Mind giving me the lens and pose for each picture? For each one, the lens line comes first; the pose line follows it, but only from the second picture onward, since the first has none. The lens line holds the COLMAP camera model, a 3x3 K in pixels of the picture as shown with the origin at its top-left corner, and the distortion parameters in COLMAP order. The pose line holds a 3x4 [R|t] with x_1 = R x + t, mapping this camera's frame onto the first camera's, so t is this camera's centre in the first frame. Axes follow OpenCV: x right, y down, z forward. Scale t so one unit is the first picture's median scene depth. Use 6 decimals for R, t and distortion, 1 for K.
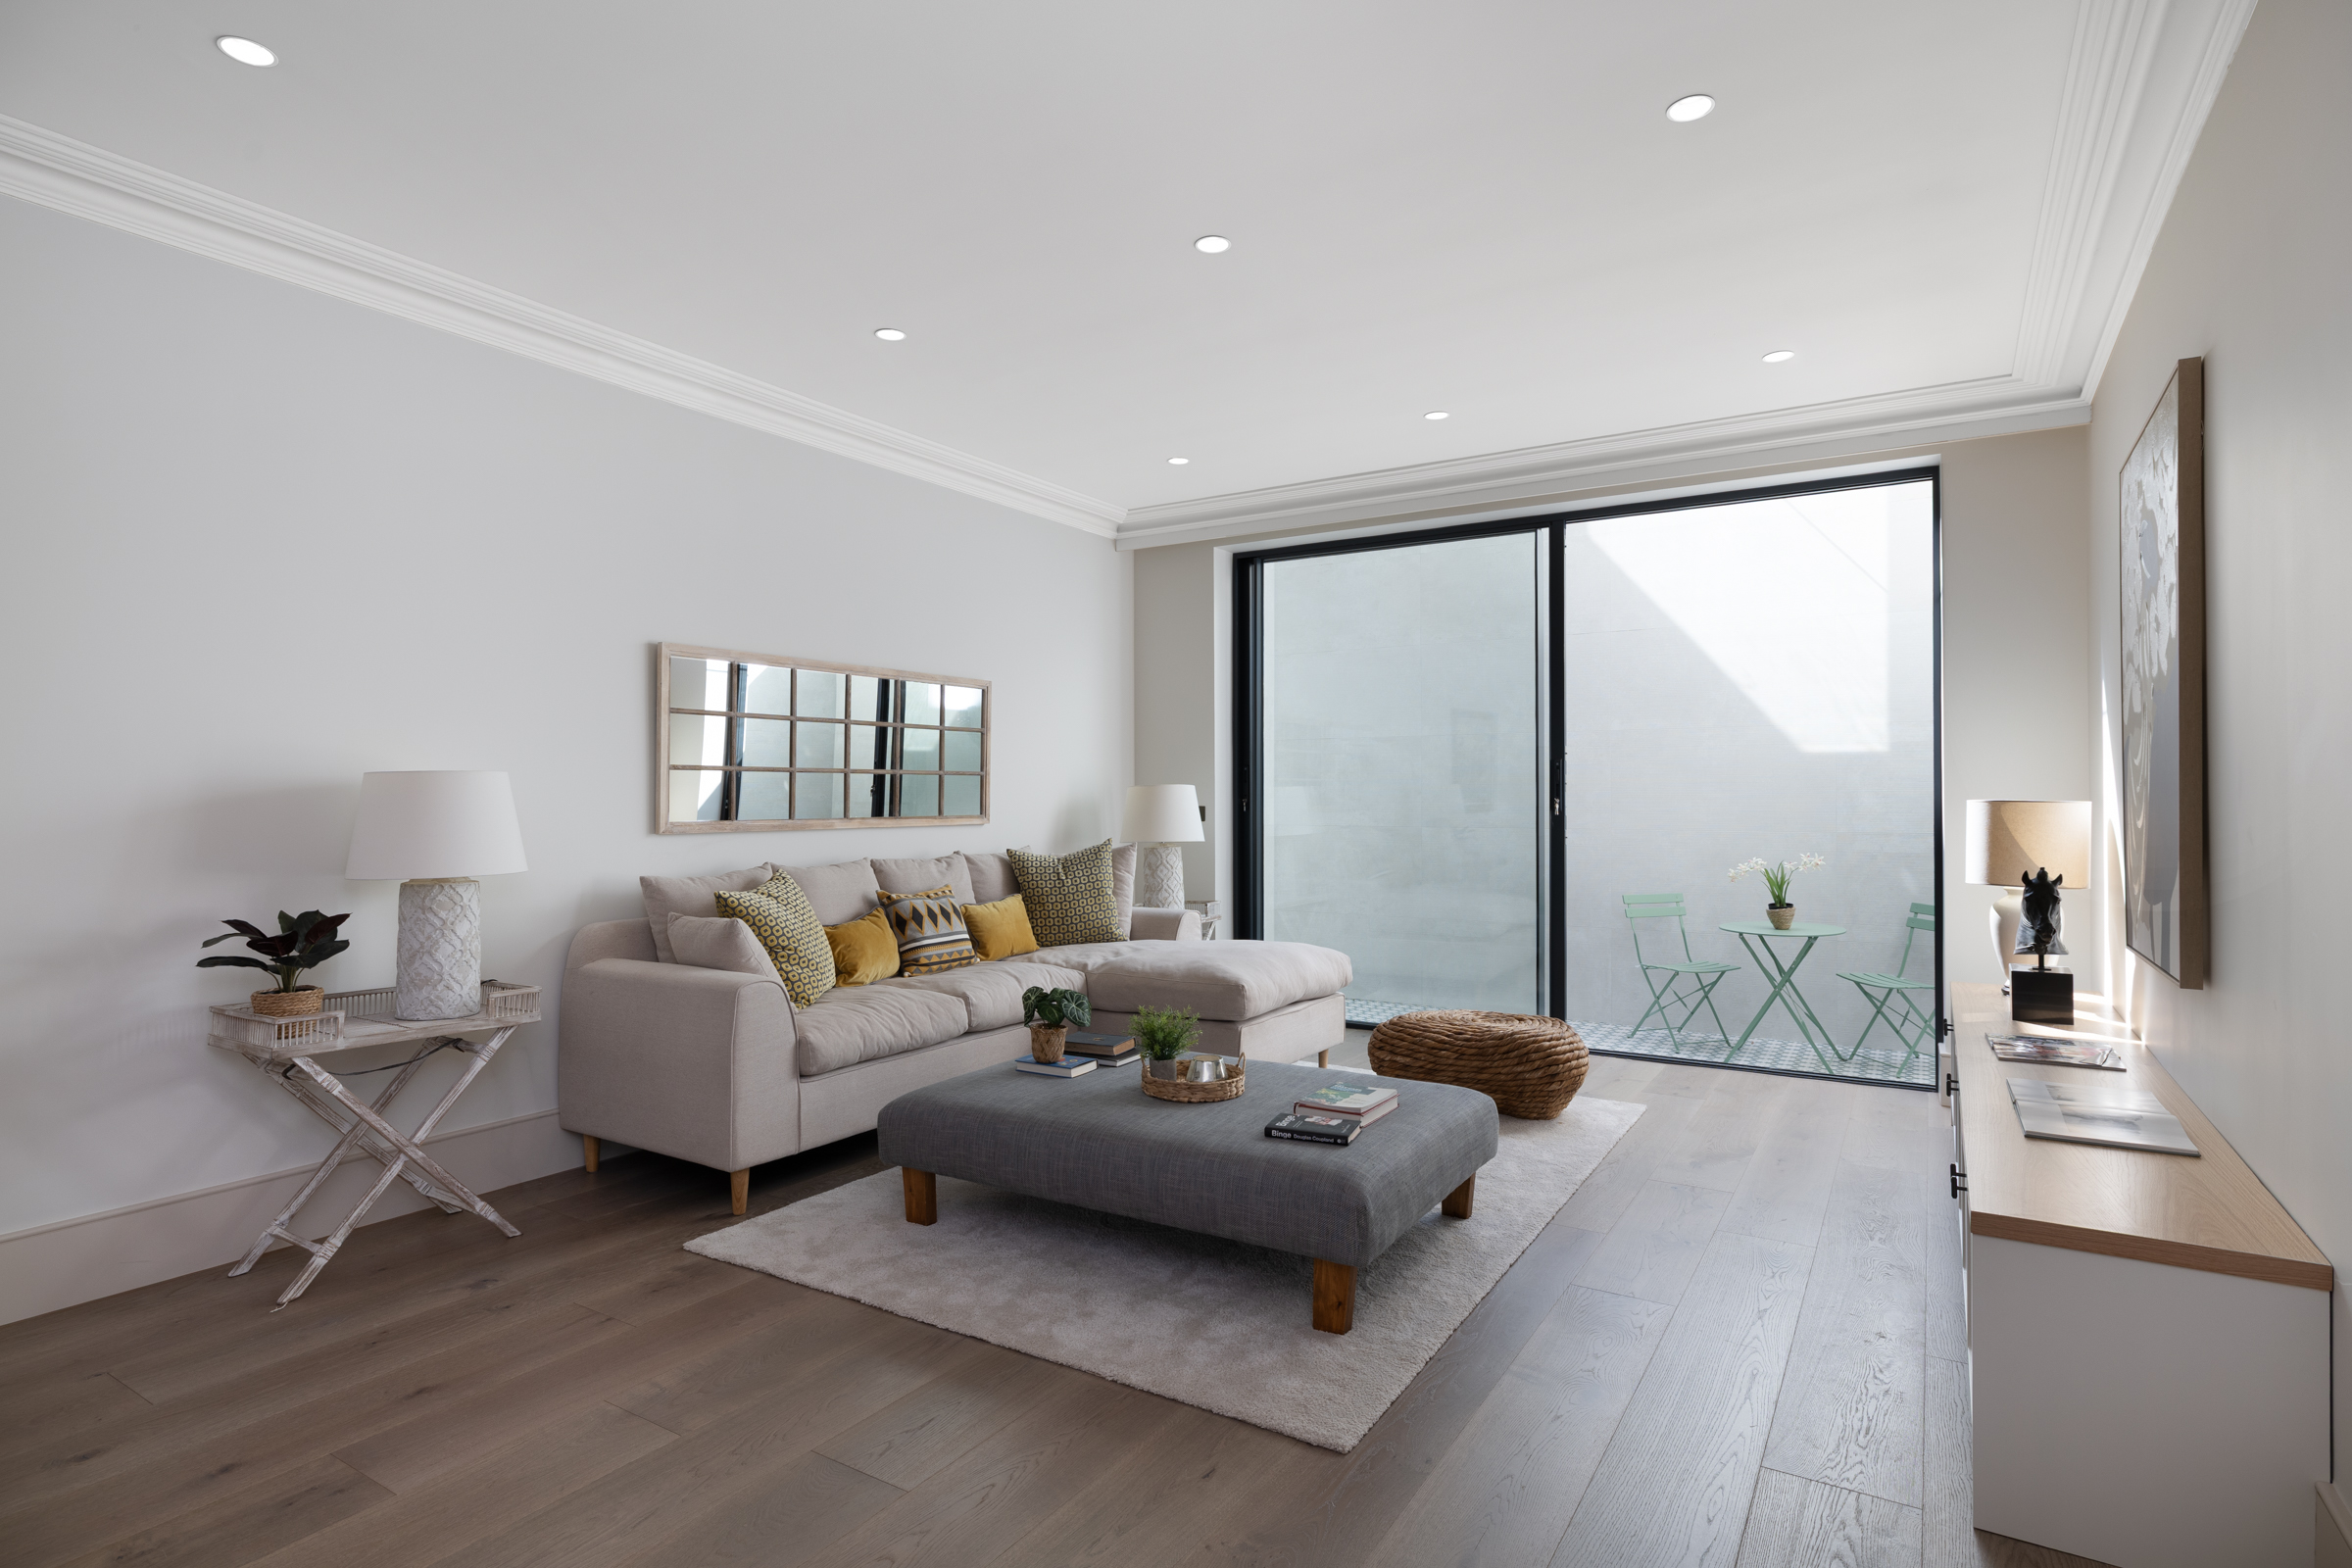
lens RADIAL K [[1201.3, 0, 1172.6], [0, 1201.3, 783.9], [0, 0, 1]] dist [-0.001508, -0.000106]
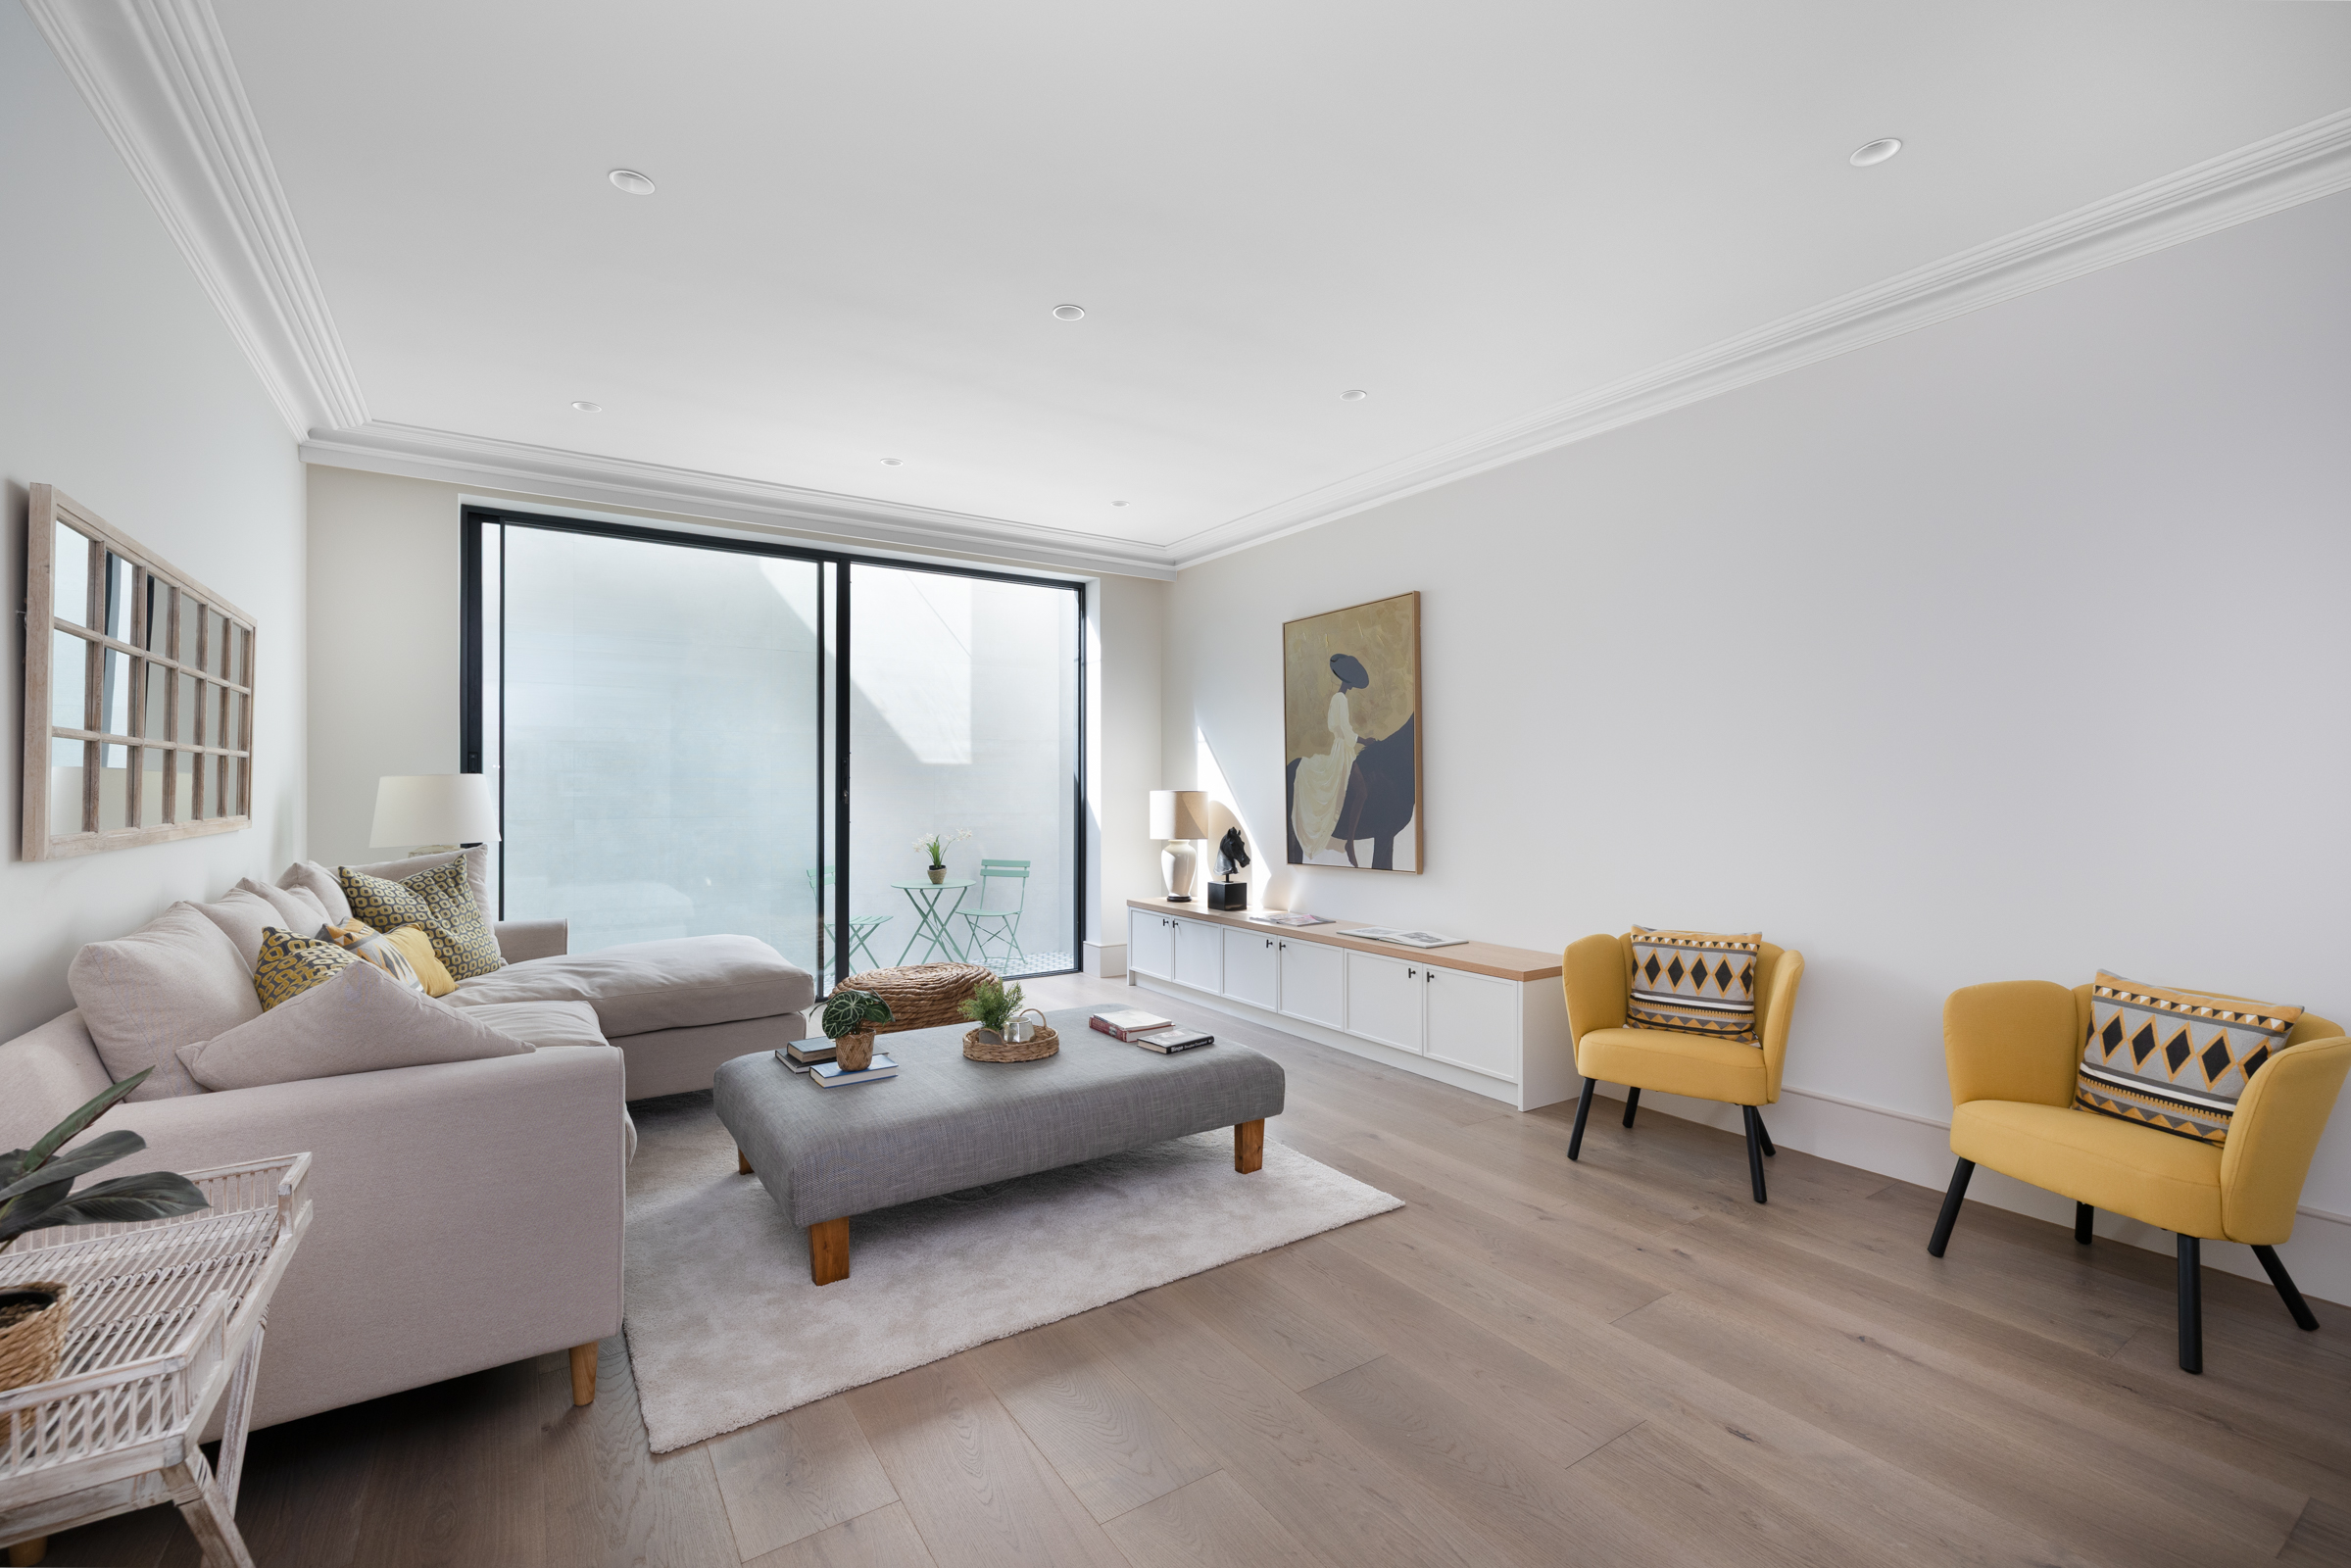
lens RADIAL K [[1000.1, 0, 1177.5], [0, 1000.1, 781.8], [0, 0, 1]] dist [-0.001695, -0.000210]
pose [[0.406446, 0.007397, 0.913645, -0.560810], [-0.010746, 0.999937, -0.003315, 0.004451], [-0.913611, -0.008470, 0.406500, 0.352536]]
